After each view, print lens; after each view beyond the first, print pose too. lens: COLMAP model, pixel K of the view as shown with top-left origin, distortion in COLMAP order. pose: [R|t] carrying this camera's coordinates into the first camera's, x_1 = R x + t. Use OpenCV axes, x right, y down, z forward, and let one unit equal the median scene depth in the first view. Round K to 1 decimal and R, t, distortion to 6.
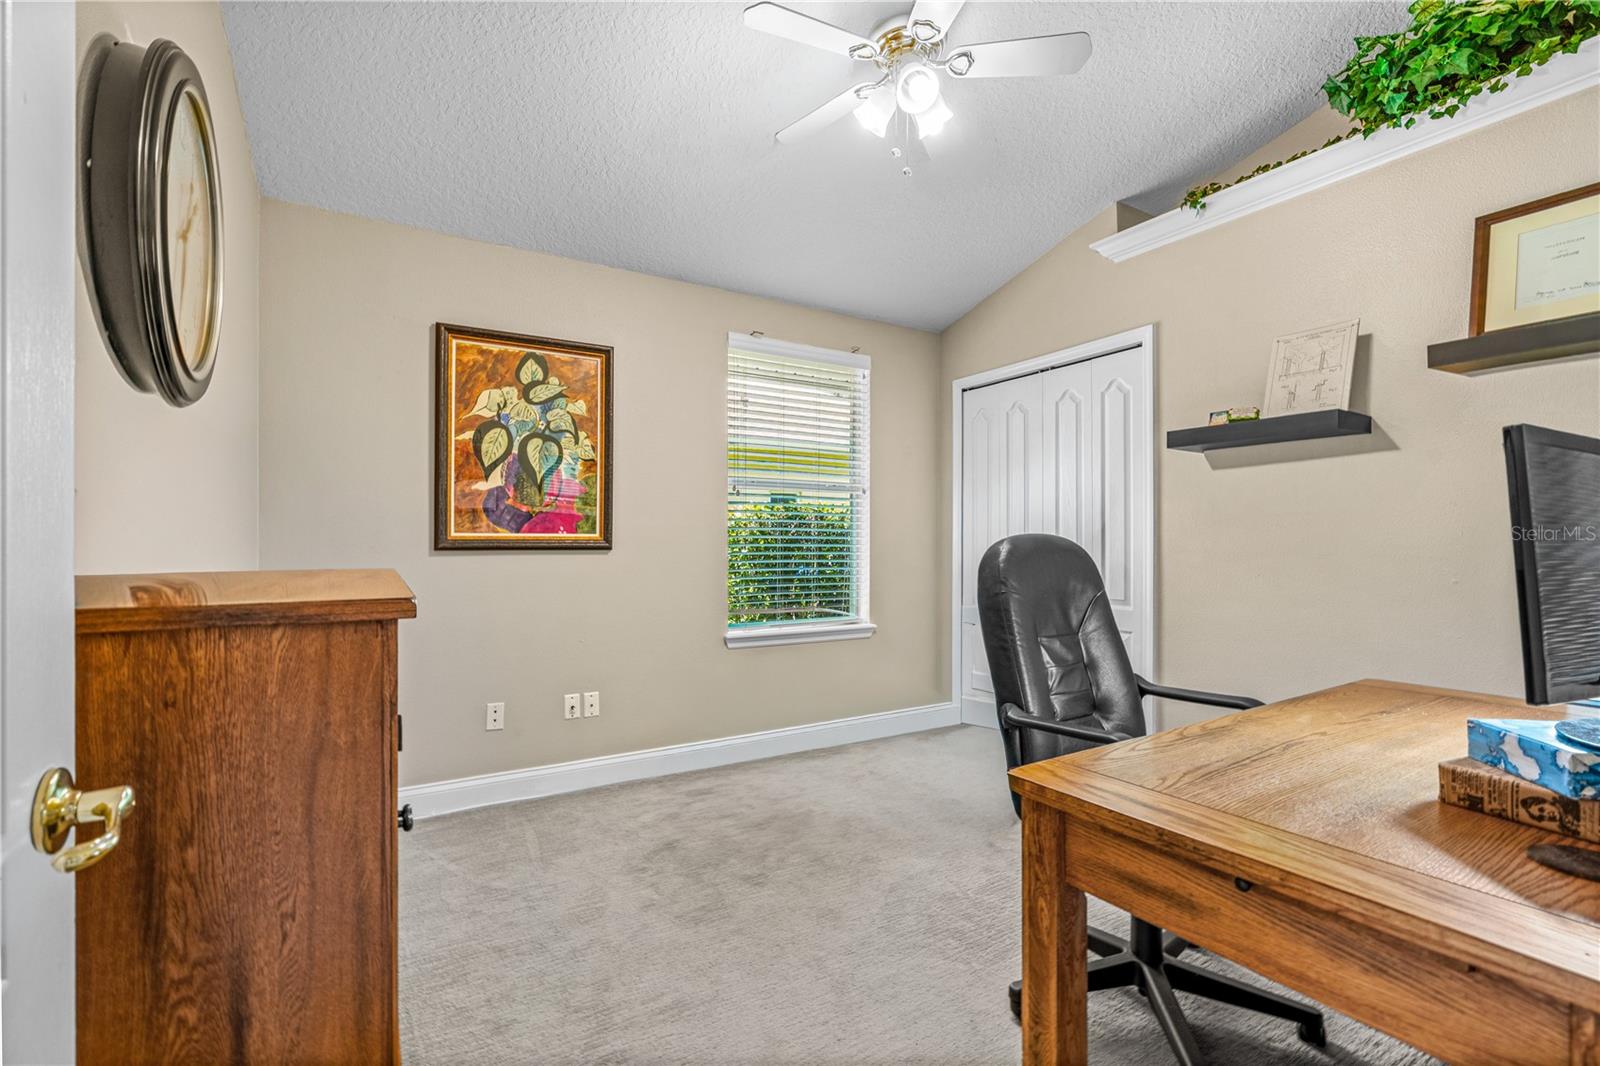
lens RADIAL K [[719.5, 0, 800.0], [0, 719.5, 533.0], [0, 0, 1]] dist [-0.011322, 0.001823]
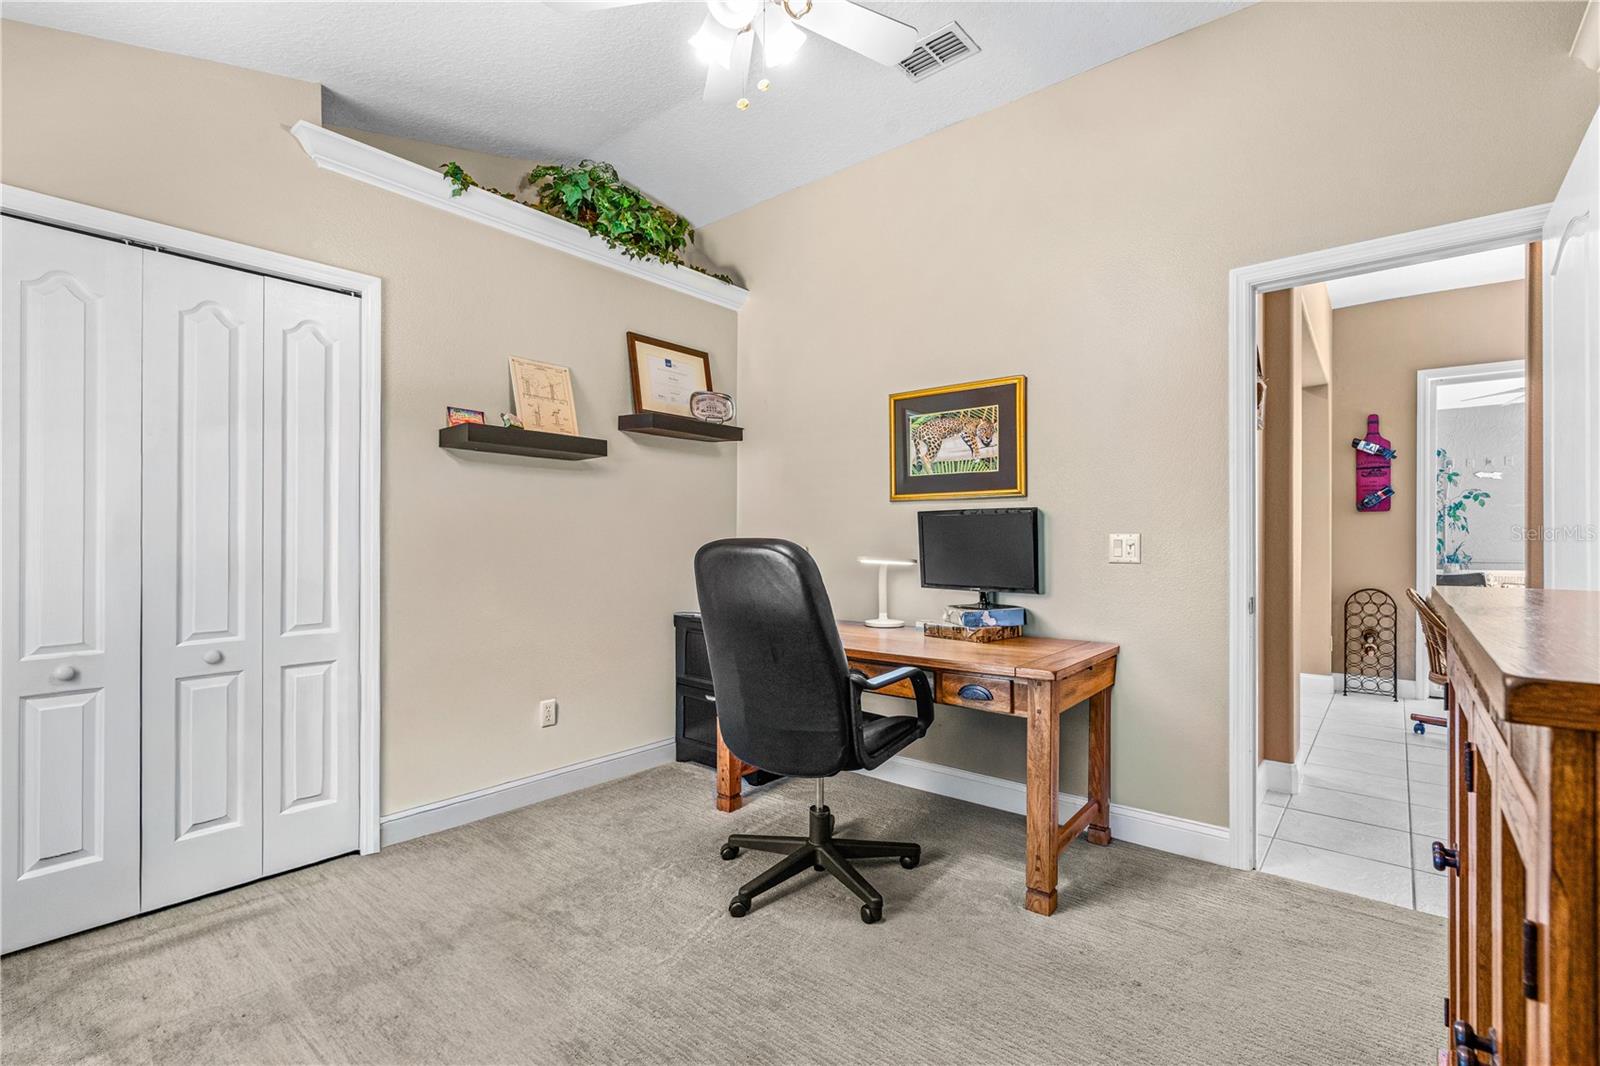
lens RADIAL K [[719.5, 0, 800.0], [0, 719.5, 533.0], [0, 0, 1]] dist [-0.011322, 0.001823]
pose [[-0.322356, 0.004770, 0.946606, -0.484729], [-0.020396, 0.999720, -0.011983, 0.002161], [-0.946399, -0.023170, -0.322169, 0.875298]]
